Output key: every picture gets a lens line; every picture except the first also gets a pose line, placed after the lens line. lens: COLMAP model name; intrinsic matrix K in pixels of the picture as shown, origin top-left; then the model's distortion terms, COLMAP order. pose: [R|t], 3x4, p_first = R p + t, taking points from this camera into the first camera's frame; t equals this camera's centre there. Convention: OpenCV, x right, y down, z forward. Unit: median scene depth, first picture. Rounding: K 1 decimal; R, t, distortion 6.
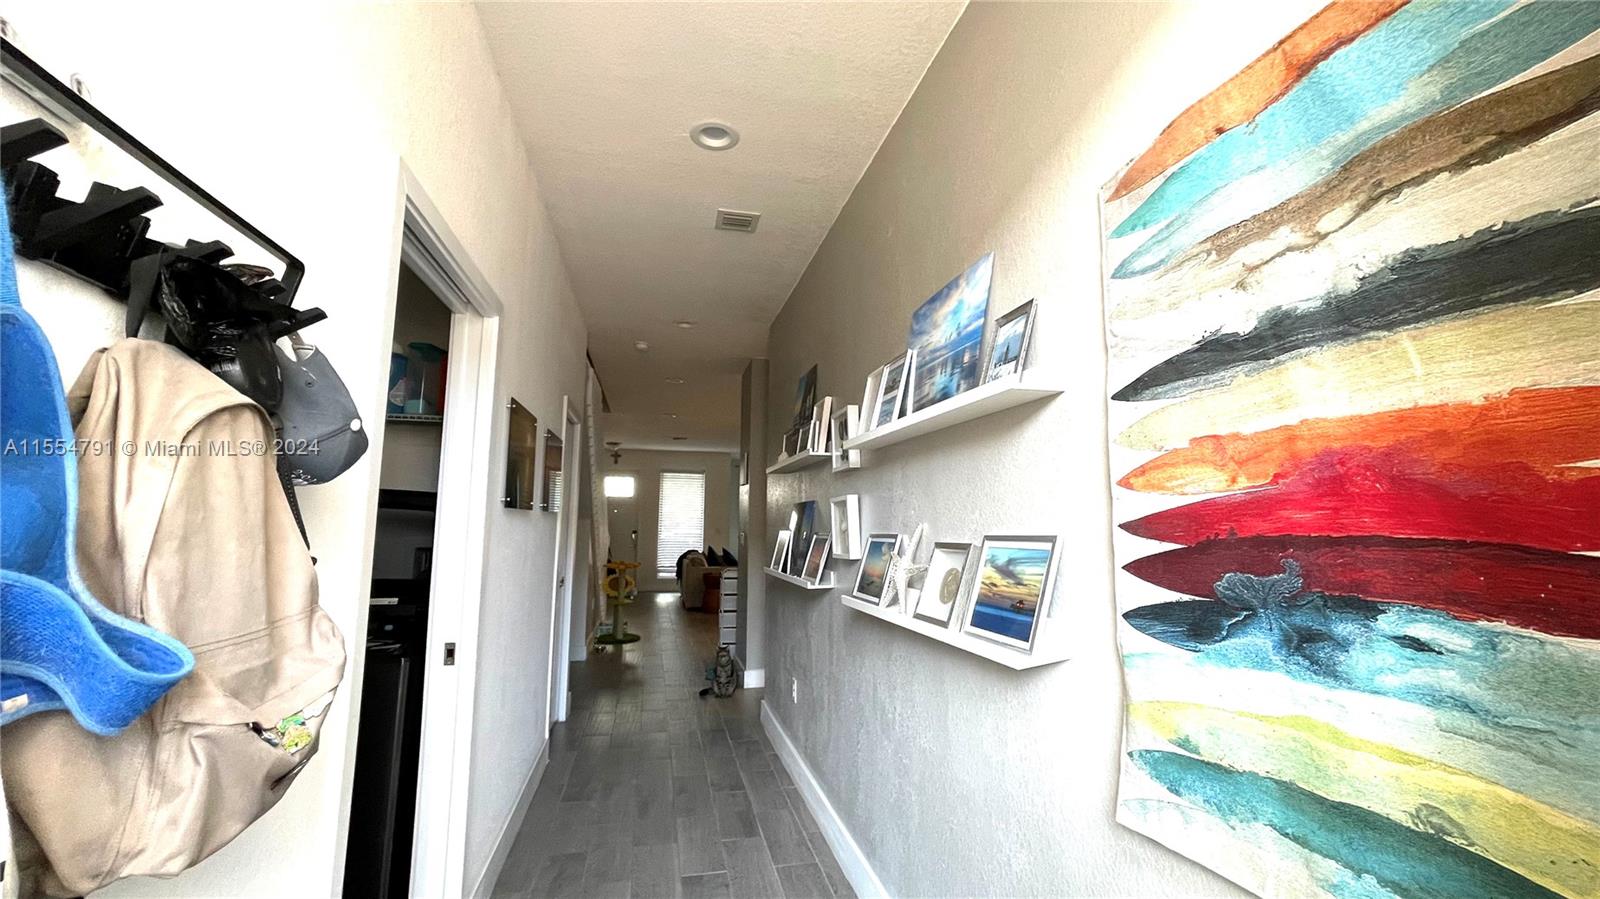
lens RADIAL K [[642.3, 0, 798.0], [0, 642.3, 448.6], [0, 0, 1]] dist [-0.005284, 0.000989]
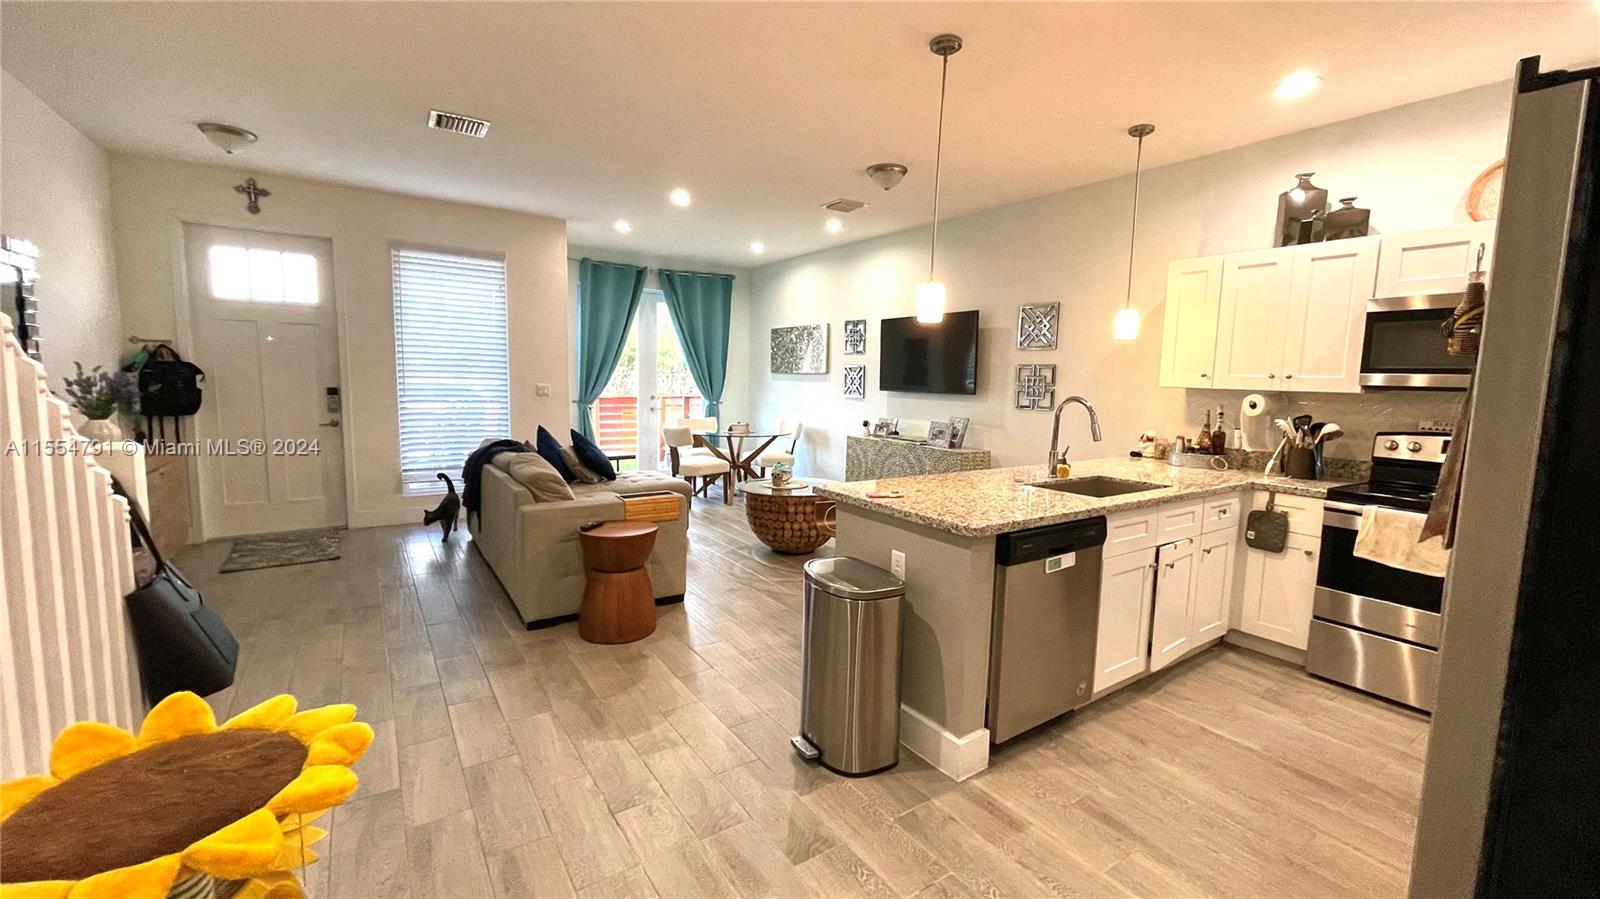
lens RADIAL K [[642.3, 0, 800.6], [0, 642.3, 446.0], [0, 0, 1]] dist [-0.005284, 0.000989]
pose [[0.932543, -0.008876, 0.360949, -0.116023], [-0.068992, 0.976897, 0.202267, 0.062720], [-0.354406, -0.213525, 0.910386, 0.504050]]
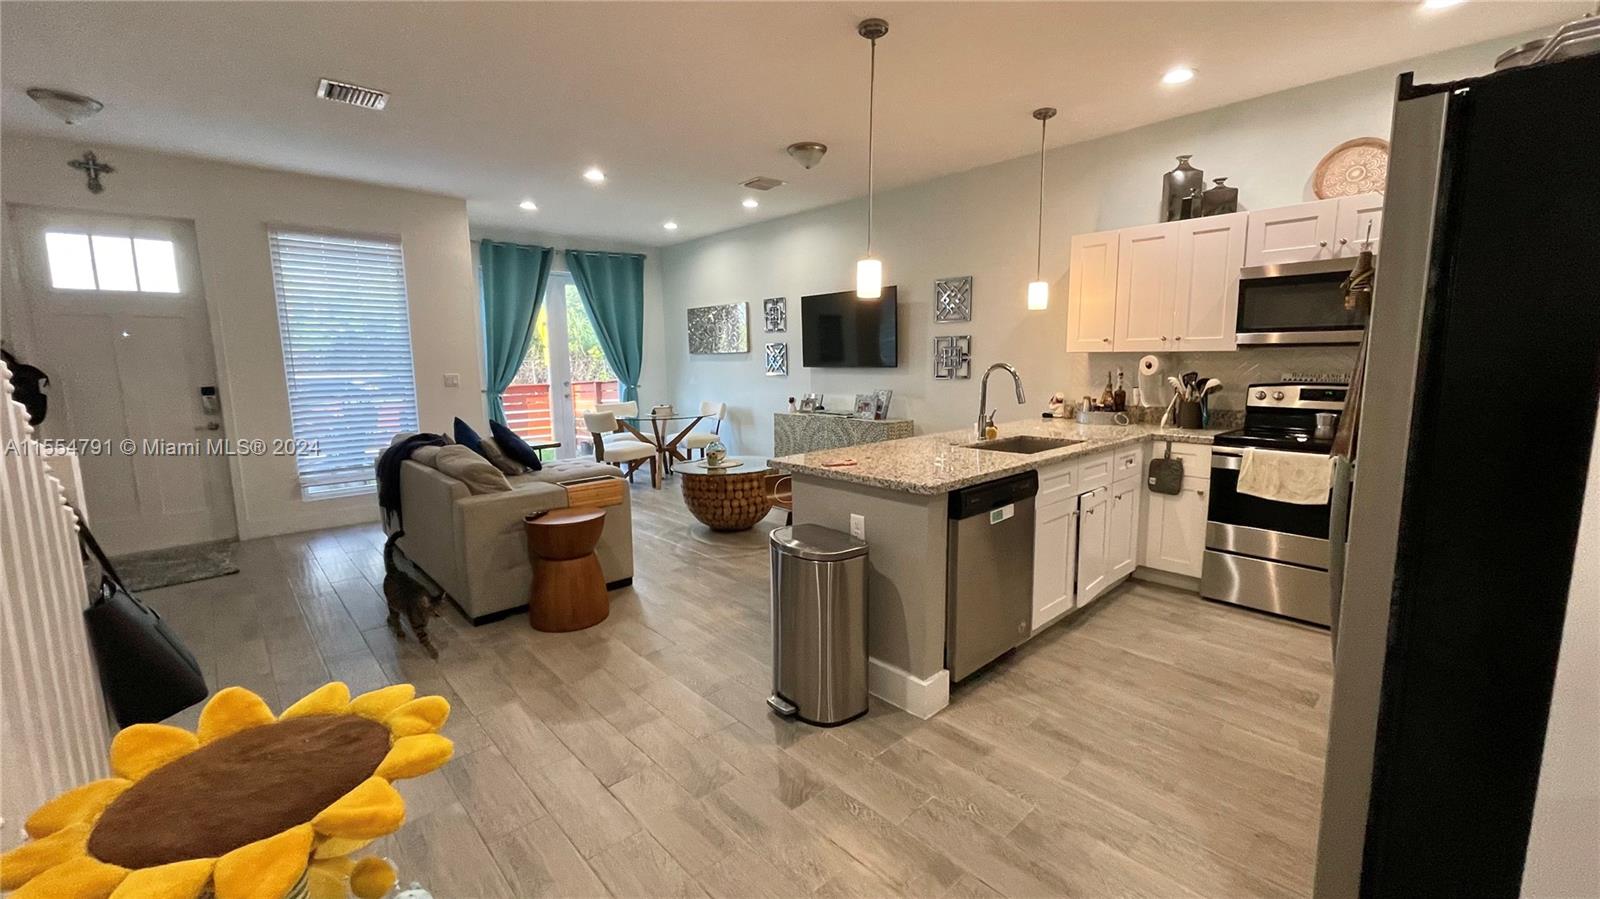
lens RADIAL K [[642.3, 0, 800.2], [0, 642.3, 446.7], [0, 0, 1]] dist [-0.005284, 0.000989]
pose [[0.870060, -0.071297, 0.487762, -0.133611], [-0.046488, 0.973207, 0.225181, 0.064230], [-0.490749, -0.218596, 0.843434, 0.503263]]
